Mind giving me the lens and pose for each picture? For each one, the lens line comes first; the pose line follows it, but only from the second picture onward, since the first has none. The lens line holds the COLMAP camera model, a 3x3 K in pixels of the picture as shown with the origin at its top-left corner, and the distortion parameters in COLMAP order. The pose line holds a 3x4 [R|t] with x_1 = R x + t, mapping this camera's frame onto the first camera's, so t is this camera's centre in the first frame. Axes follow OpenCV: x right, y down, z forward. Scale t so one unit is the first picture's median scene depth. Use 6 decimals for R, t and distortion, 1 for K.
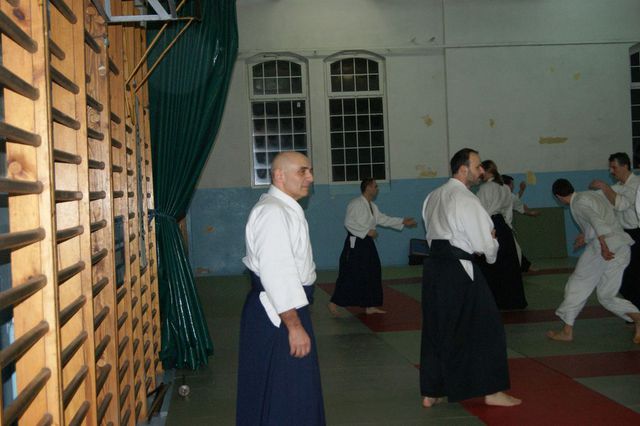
lens RADIAL K [[1007.2, 0, 322.0], [0, 1007.2, 212.6], [0, 0, 1]] dist [-0.021383, 0.000000]
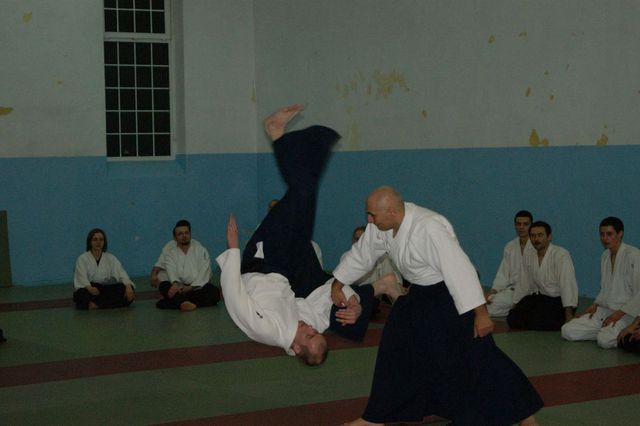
lens RADIAL K [[1523.2, 0, 319.1], [0, 1523.2, 213.5], [0, 0, 1]] dist [0.043891, 0.000000]
pose [[0.897082, 0.010050, 0.441750, -0.330998], [-0.008254, 0.999948, -0.005988, 0.014849], [-0.441787, 0.001726, 0.897118, -0.041257]]
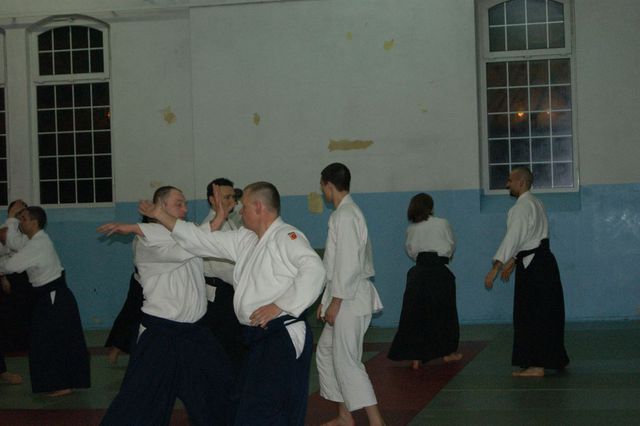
lens RADIAL K [[1523.2, 0, 307.1], [0, 1523.2, 244.3], [0, 0, 1]] dist [0.043891, 0.000000]
pose [[0.937869, 0.024186, -0.346145, 0.552056], [-0.018669, 0.999640, 0.019265, -0.026601], [0.346487, -0.011606, 0.937983, 0.069299]]
